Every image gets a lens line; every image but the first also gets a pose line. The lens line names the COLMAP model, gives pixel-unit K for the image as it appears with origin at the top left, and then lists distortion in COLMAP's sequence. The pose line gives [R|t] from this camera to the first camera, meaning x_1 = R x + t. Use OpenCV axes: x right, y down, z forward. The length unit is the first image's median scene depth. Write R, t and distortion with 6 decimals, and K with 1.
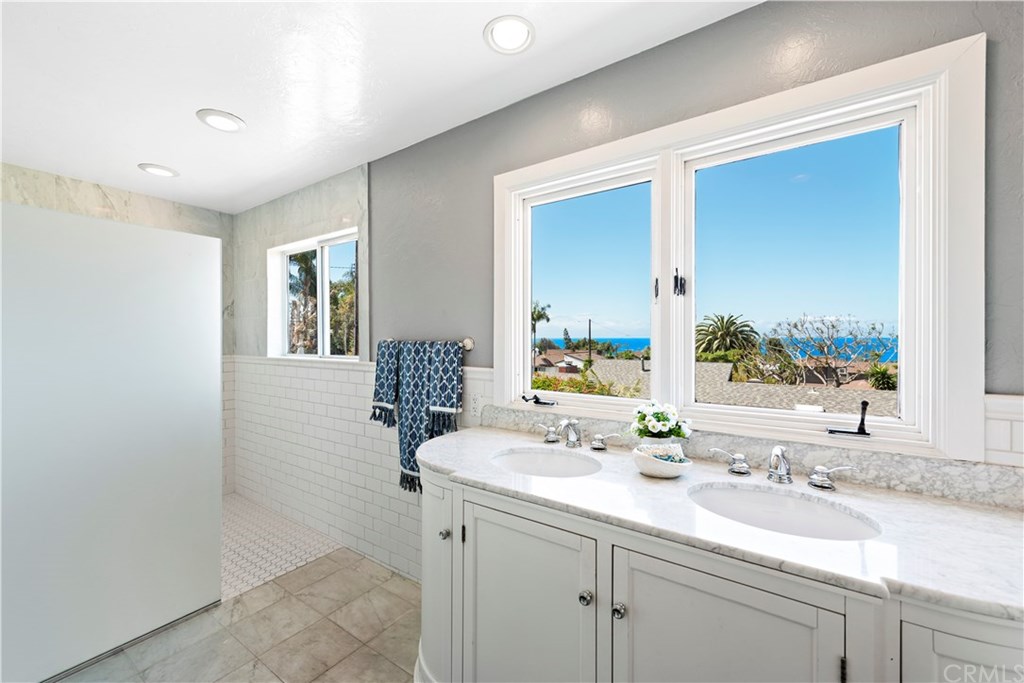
lens RADIAL K [[410.8, 0, 506.8], [0, 410.8, 341.5], [0, 0, 1]] dist [0.002095, -0.000045]
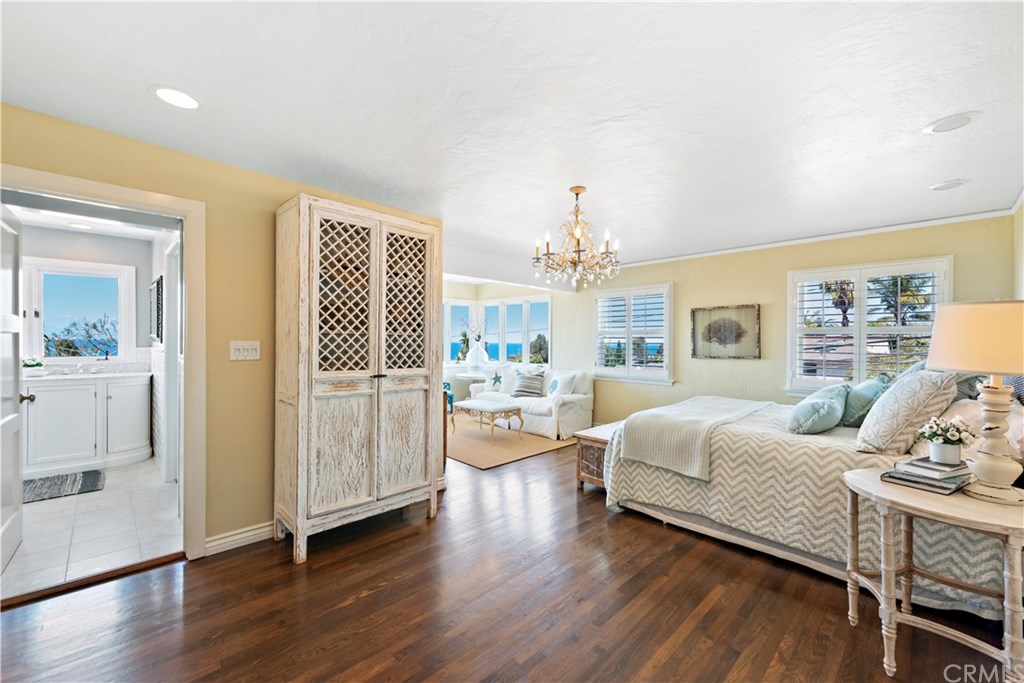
lens RADIAL K [[410.8, 0, 507.2], [0, 410.8, 343.0], [0, 0, 1]] dist [0.002095, -0.000045]
pose [[0.172714, -0.001281, 0.984971, -0.143259], [0.003006, 0.999995, 0.000774, 0.005144], [-0.984967, 0.002828, 0.172717, -0.211072]]
